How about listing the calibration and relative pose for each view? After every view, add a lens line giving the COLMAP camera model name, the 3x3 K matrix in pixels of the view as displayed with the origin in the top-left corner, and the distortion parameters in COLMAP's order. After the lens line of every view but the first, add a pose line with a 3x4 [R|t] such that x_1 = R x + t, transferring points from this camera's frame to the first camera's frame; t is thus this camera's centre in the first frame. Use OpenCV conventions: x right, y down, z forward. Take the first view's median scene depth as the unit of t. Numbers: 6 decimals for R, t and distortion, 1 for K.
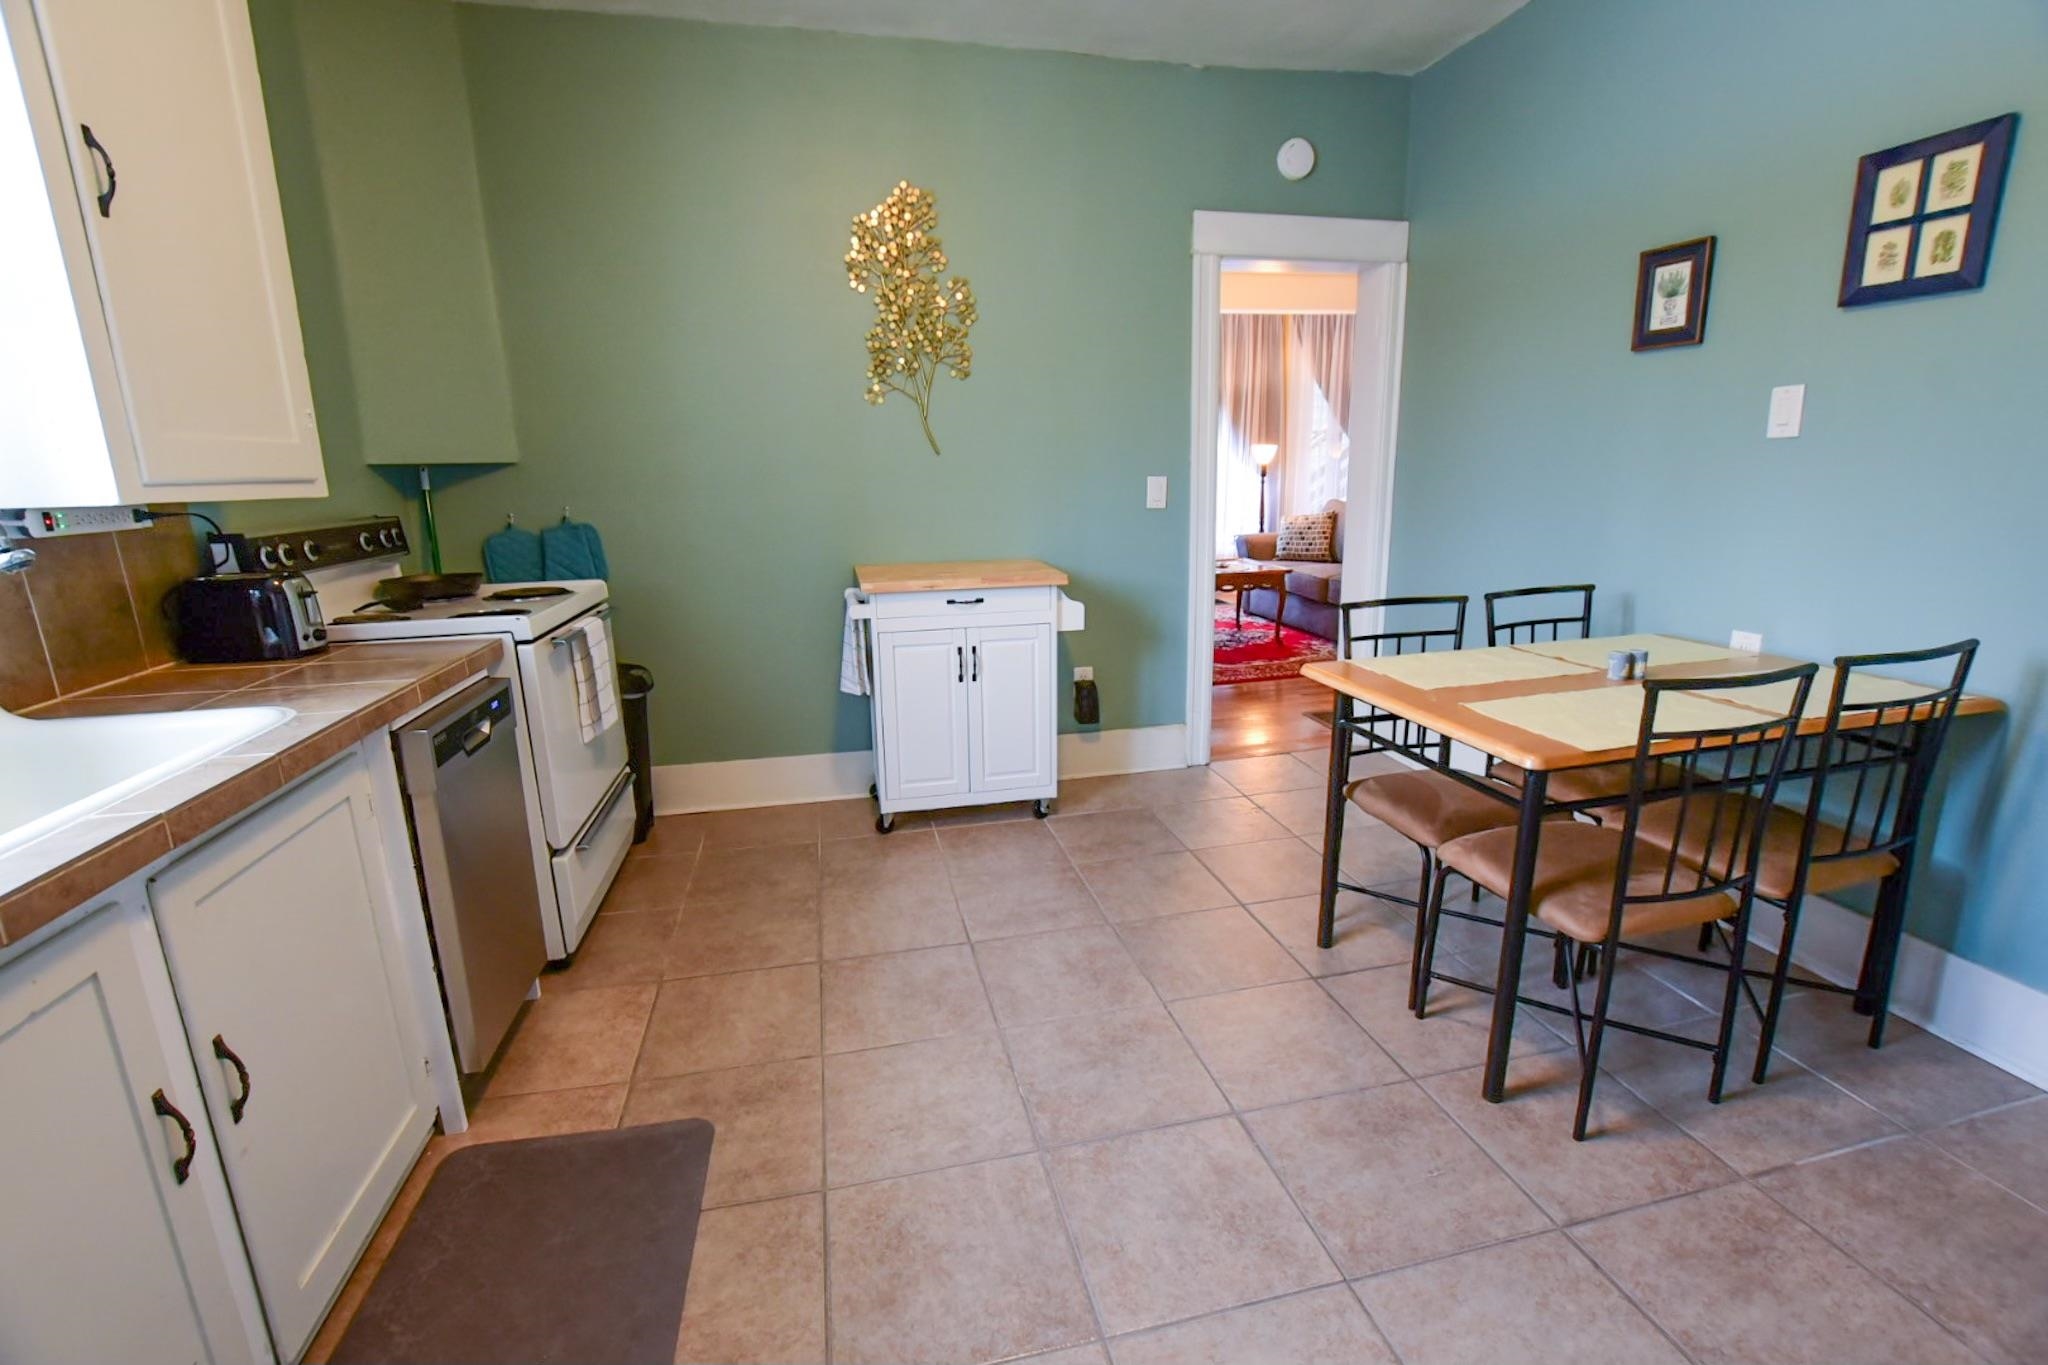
lens RADIAL K [[898.9, 0, 1024.9], [0, 898.9, 677.8], [0, 0, 1]] dist [-0.032734, 0.005269]
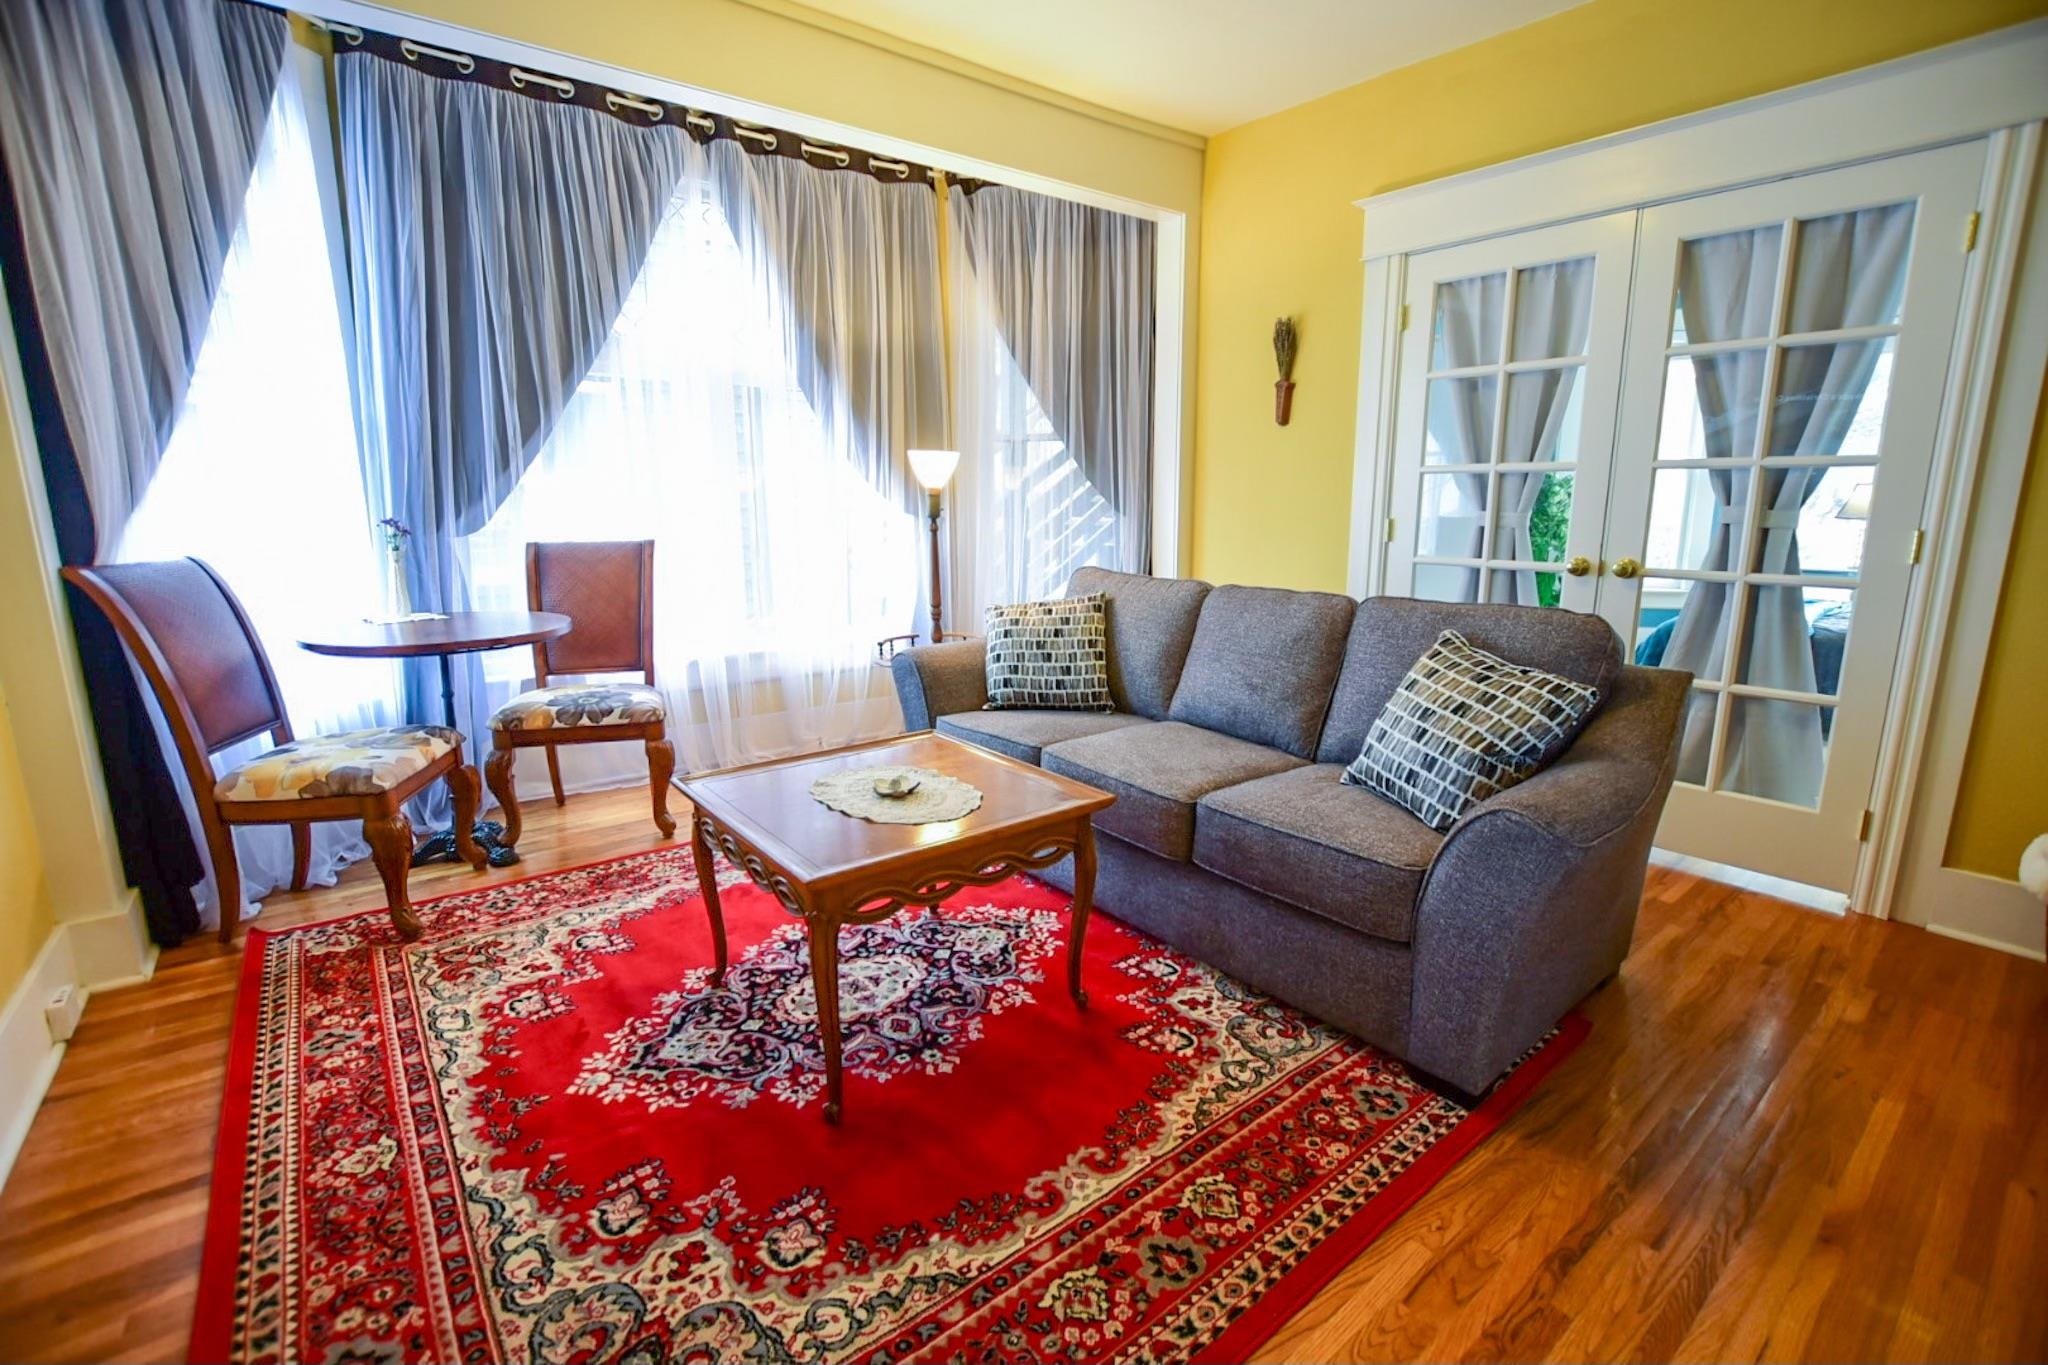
lens RADIAL K [[898.9, 0, 1027.9], [0, 898.9, 693.3], [0, 0, 1]] dist [-0.032734, 0.005269]
pose [[0.902343, -0.071915, 0.424977, 0.112348], [0.092979, 0.995246, -0.029003, -0.125828], [-0.420871, 0.065684, 0.904739, 0.603134]]
